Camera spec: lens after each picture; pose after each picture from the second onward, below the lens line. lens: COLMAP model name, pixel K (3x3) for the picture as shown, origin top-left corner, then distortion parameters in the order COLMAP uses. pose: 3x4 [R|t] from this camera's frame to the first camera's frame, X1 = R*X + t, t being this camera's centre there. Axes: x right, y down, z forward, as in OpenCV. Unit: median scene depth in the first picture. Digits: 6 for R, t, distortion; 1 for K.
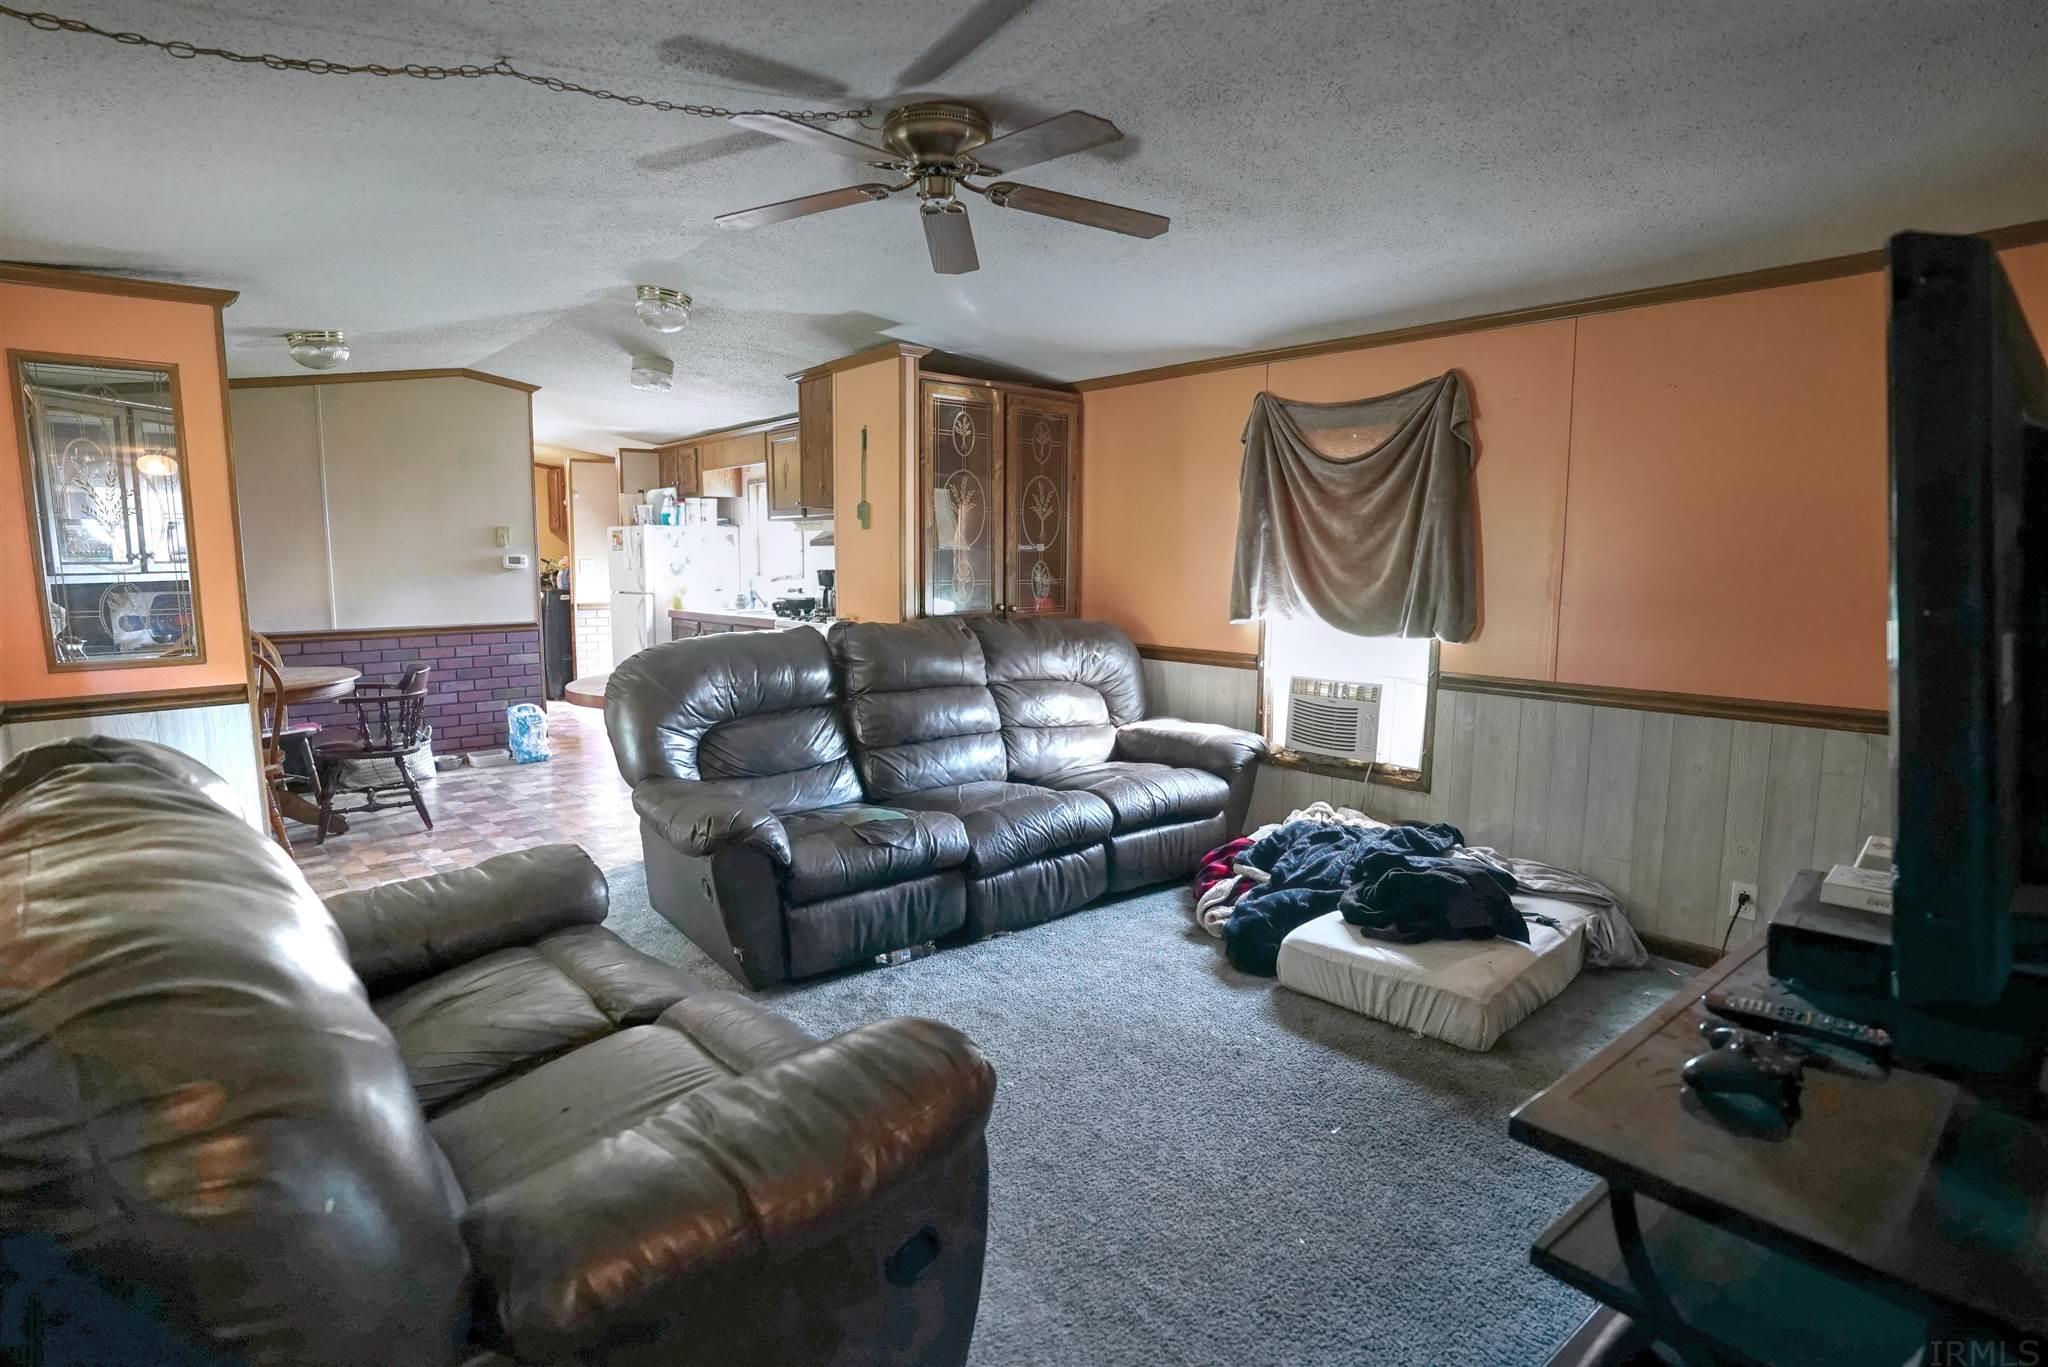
lens RADIAL K [[1042.5, 0, 1018.9], [0, 1042.5, 690.3], [0, 0, 1]] dist [-0.082942, 0.046622]
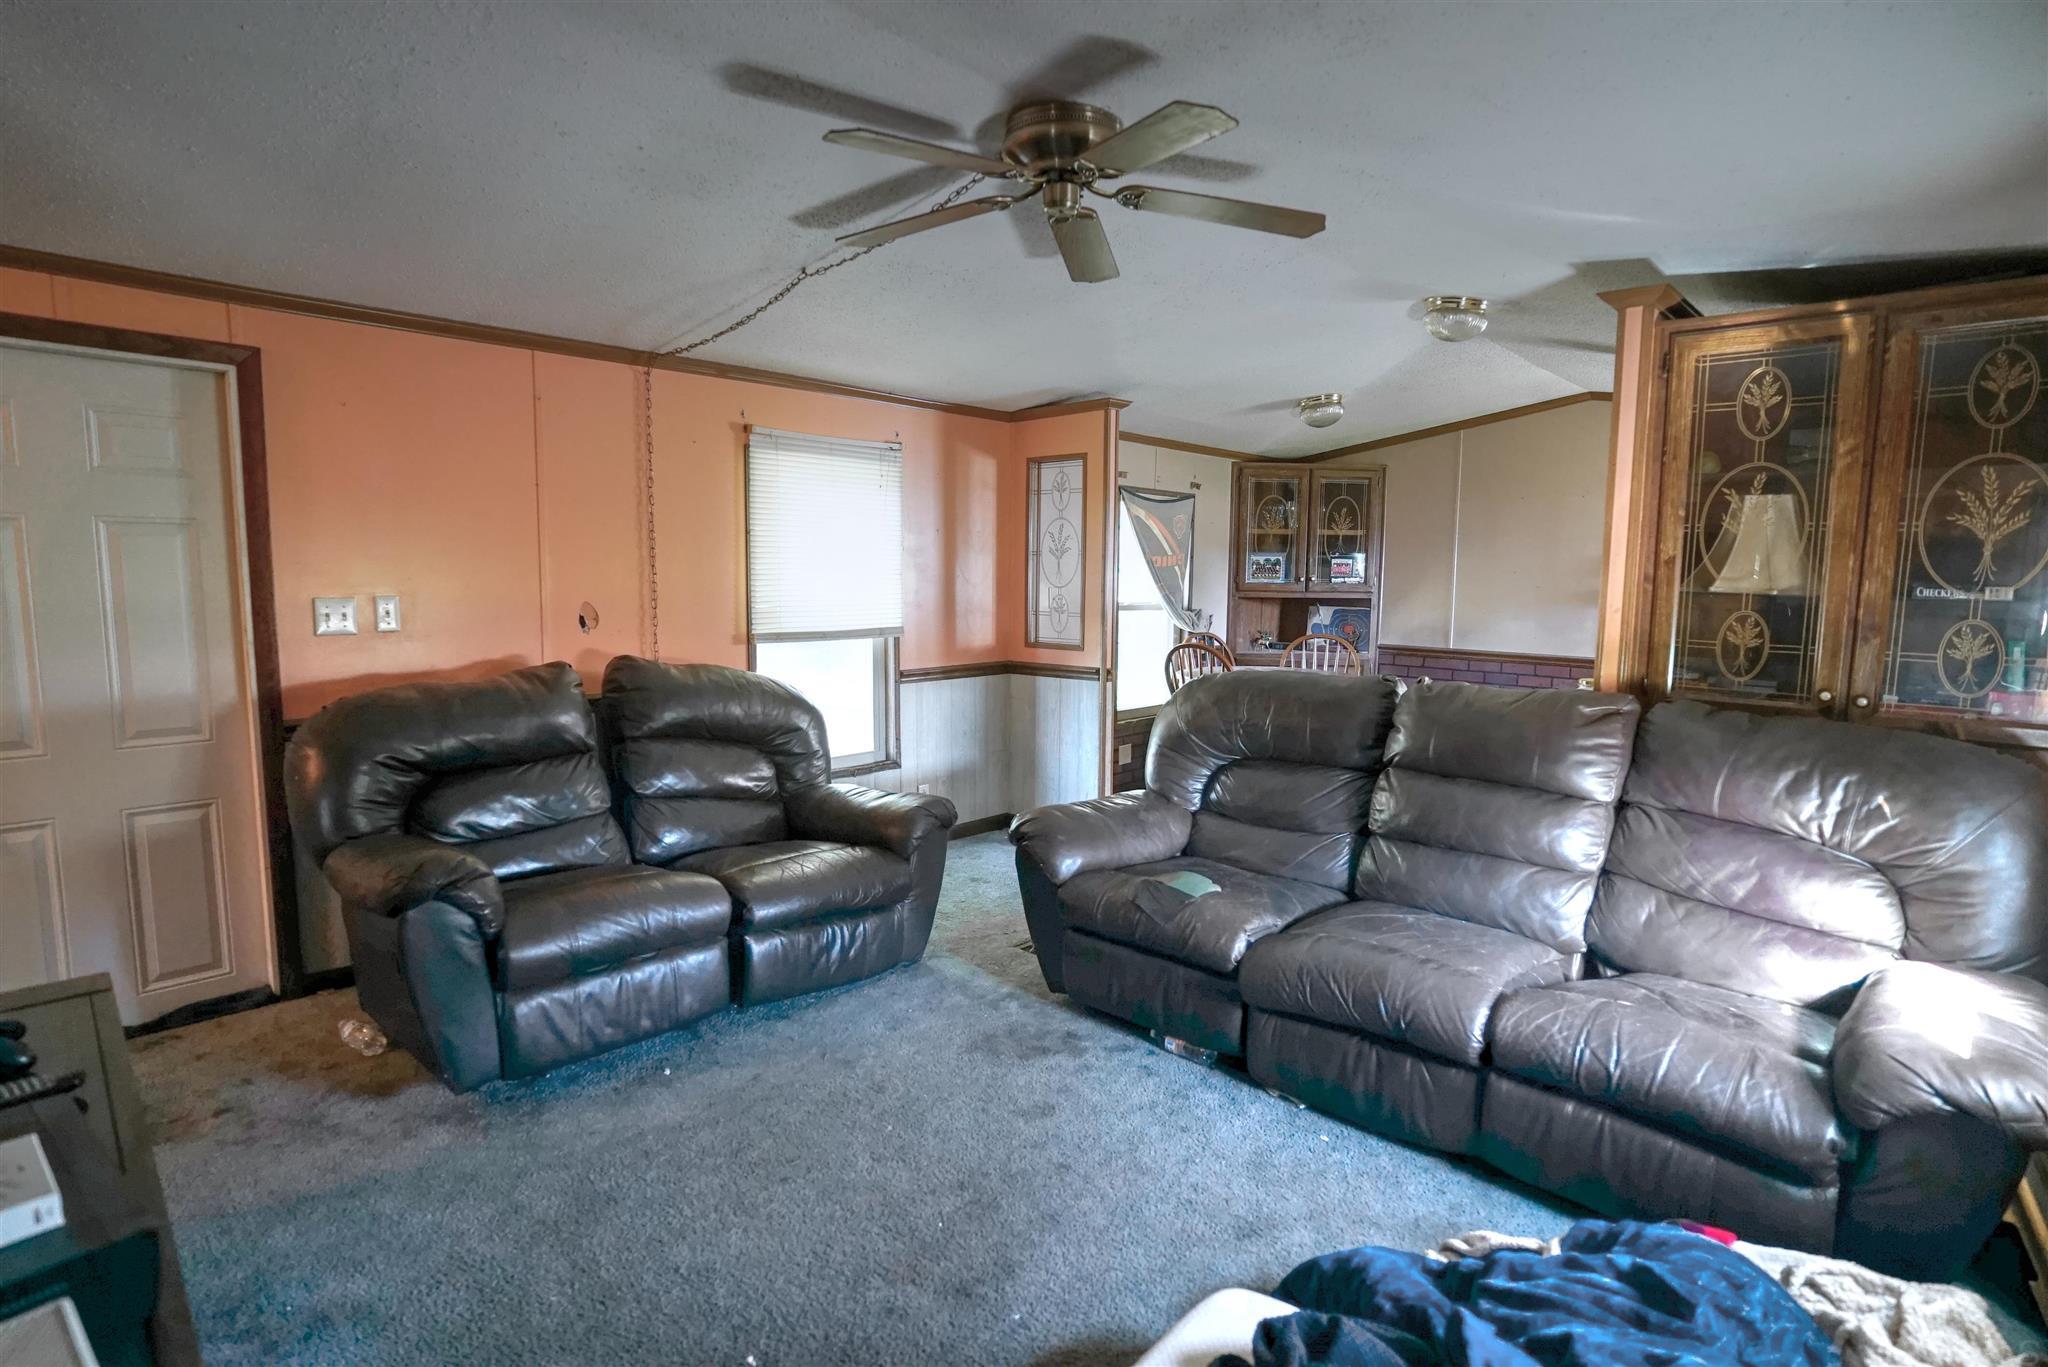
lens RADIAL K [[1042.5, 0, 1018.9], [0, 1042.5, 690.3], [0, 0, 1]] dist [-0.082942, 0.046622]
pose [[0.103869, 0.116362, -0.987761, 0.371863], [-0.140732, 0.984860, 0.101221, -0.058716], [0.984584, 0.128496, 0.118672, 0.382523]]
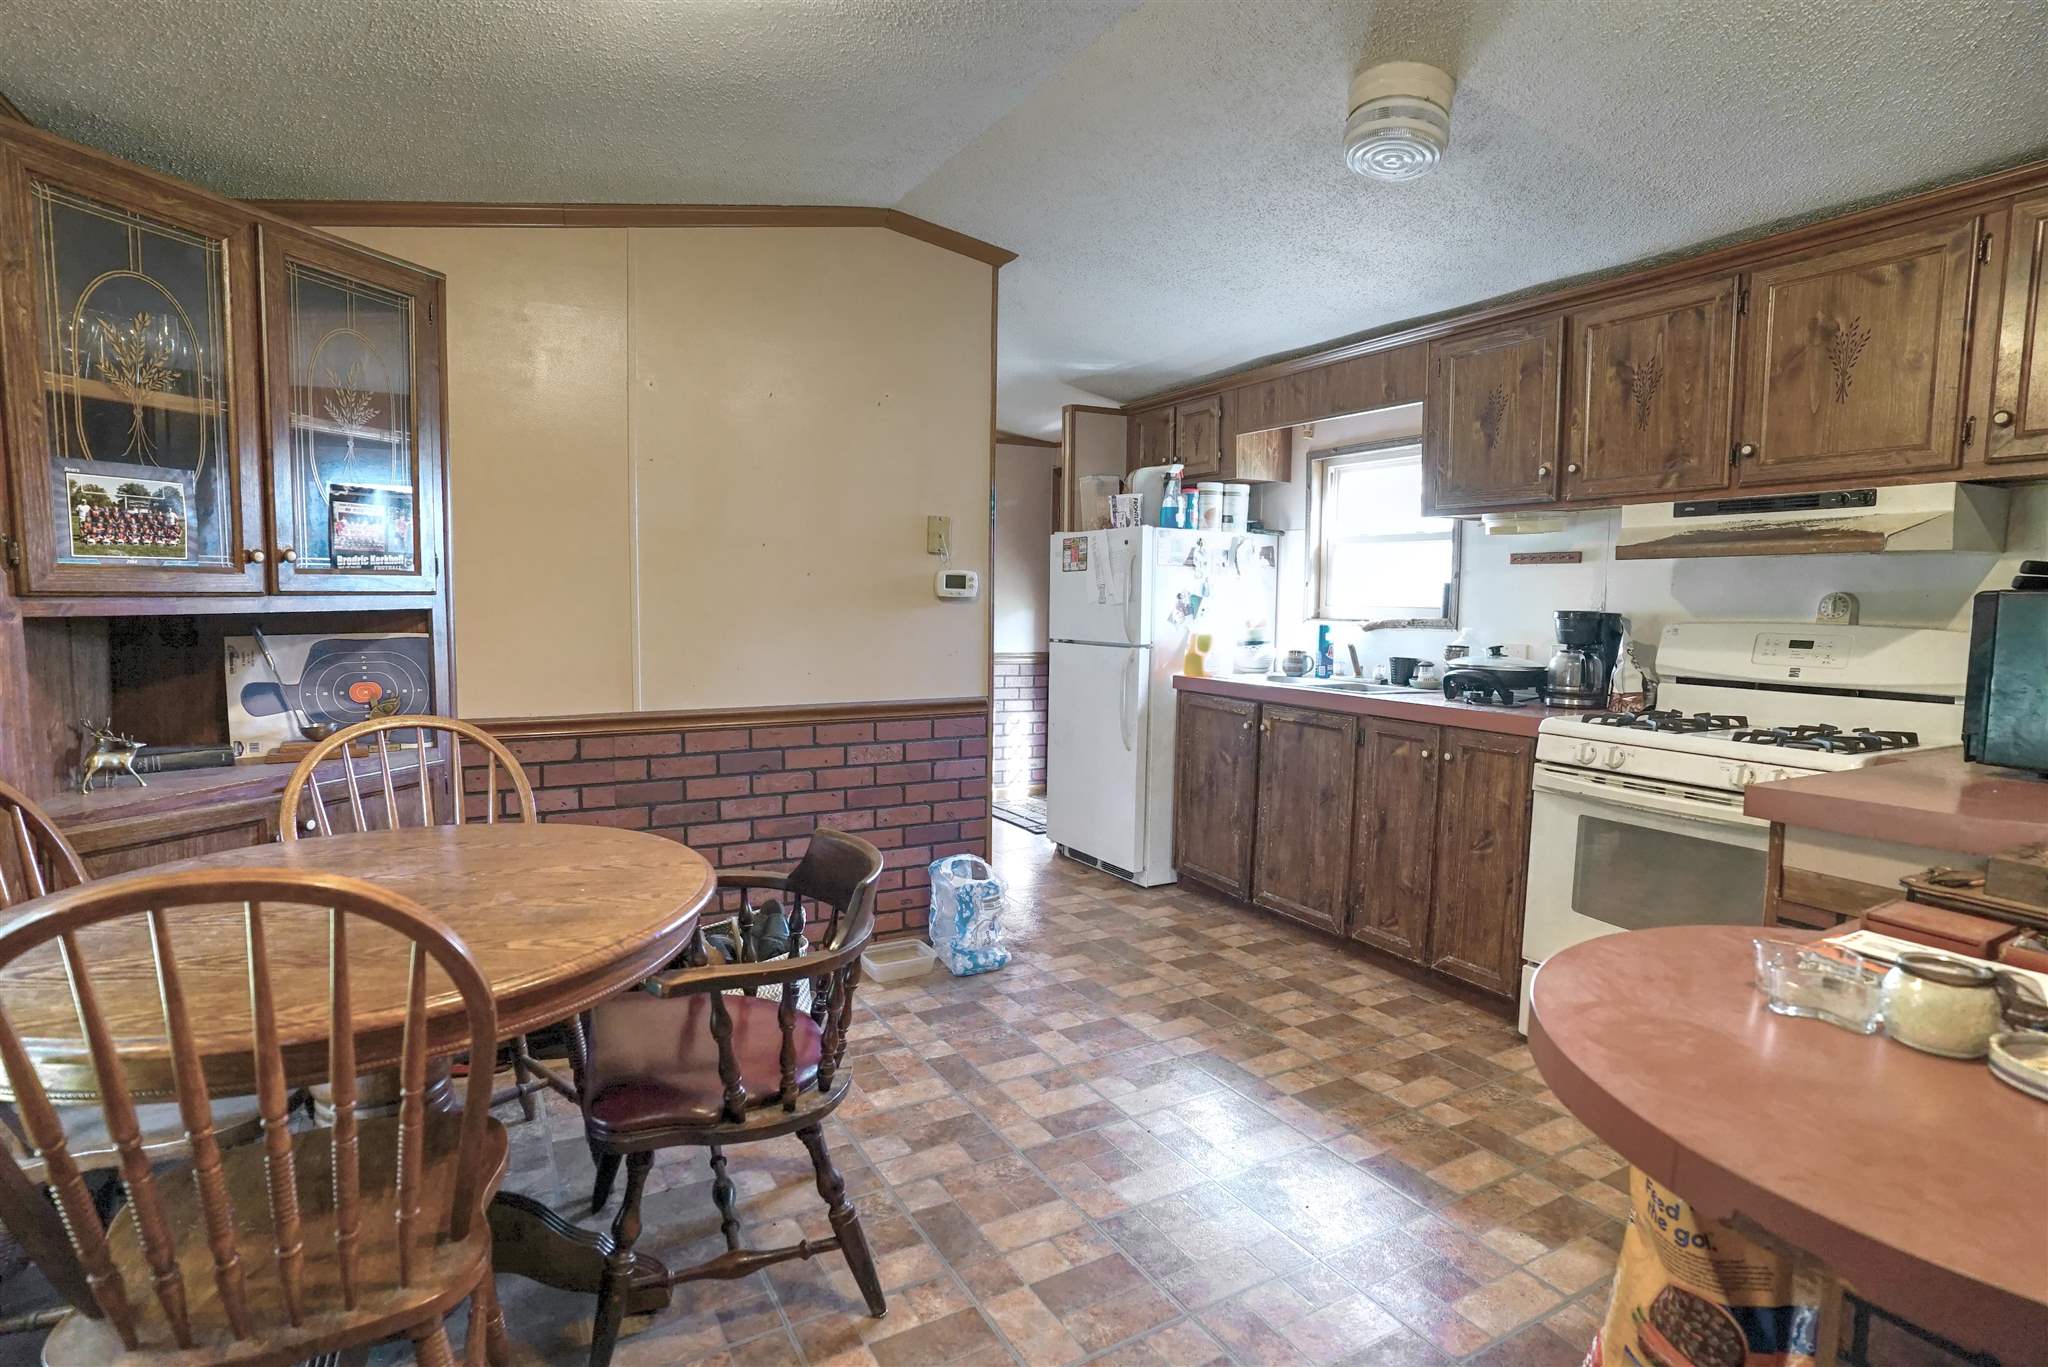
lens RADIAL K [[1042.5, 0, 1018.9], [0, 1042.5, 690.3], [0, 0, 1]] dist [-0.082942, 0.046622]
pose [[0.975674, 0.028579, -0.217357, -0.355867], [-0.036794, 0.998750, -0.033843, -0.056680], [0.216119, 0.041017, 0.975505, 0.507055]]
